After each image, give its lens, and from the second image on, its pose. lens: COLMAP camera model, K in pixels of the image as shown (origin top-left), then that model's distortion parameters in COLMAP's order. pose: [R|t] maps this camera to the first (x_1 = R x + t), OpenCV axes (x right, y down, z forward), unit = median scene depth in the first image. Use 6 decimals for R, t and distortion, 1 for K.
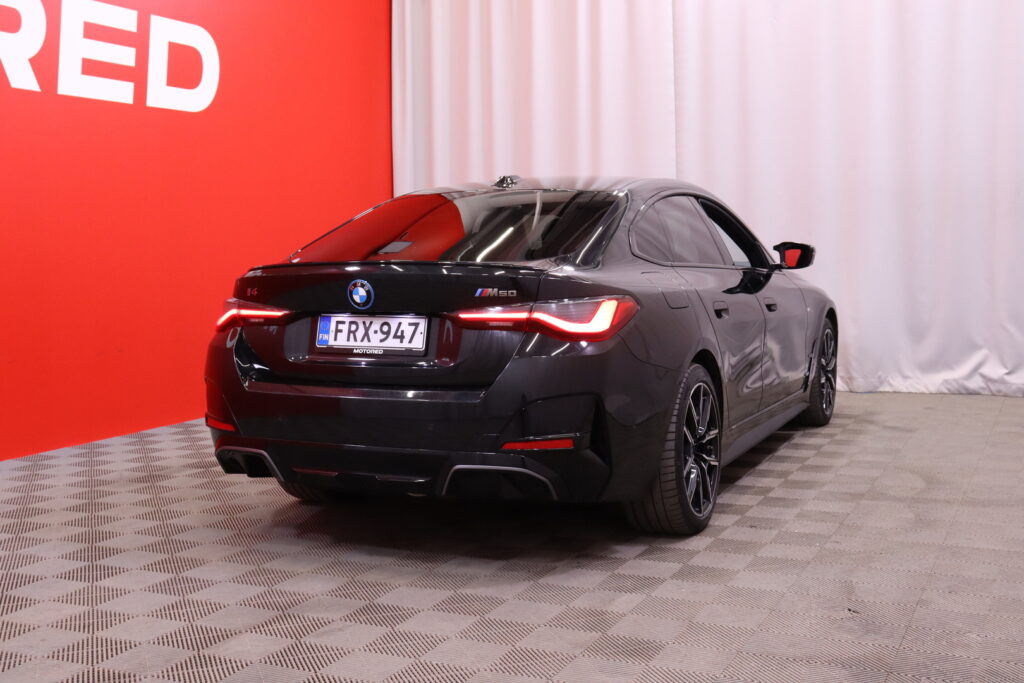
lens RADIAL K [[1209.5, 0, 512.0], [0, 1209.5, 341.5], [0, 0, 1]] dist [0.007163, 0.009630]
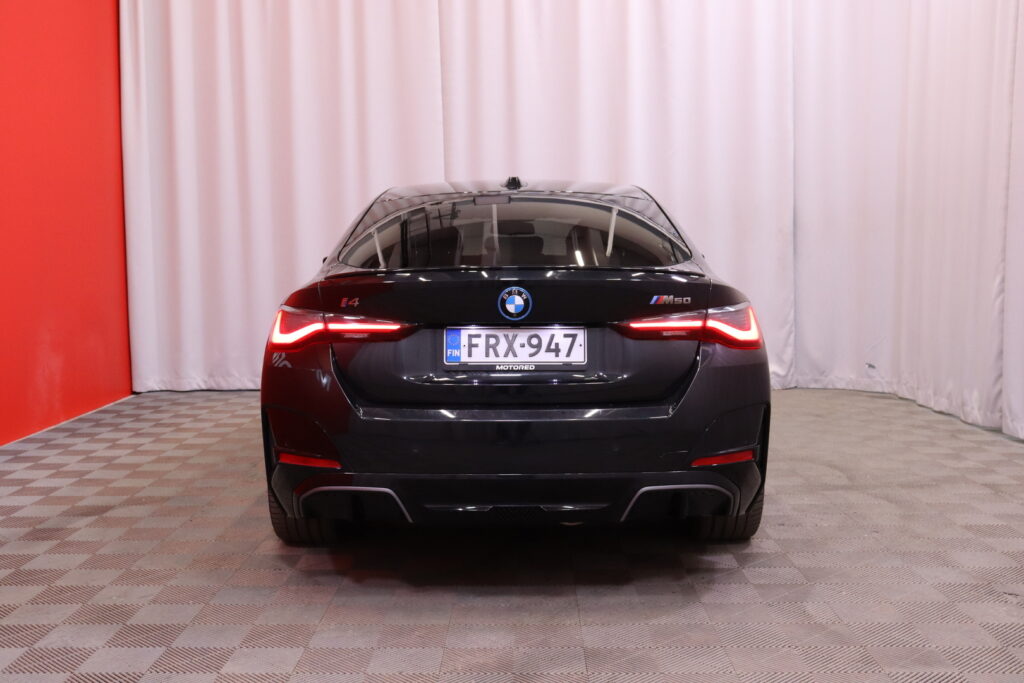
lens RADIAL K [[1147.9, 0, 512.0], [0, 1147.9, 341.5], [0, 0, 1]] dist [-0.003484, 0.006239]
pose [[0.908471, -0.025367, 0.417177, -0.474821], [0.027790, 0.999614, 0.000266, -0.011346], [-0.417022, 0.011352, 0.908825, 0.234146]]
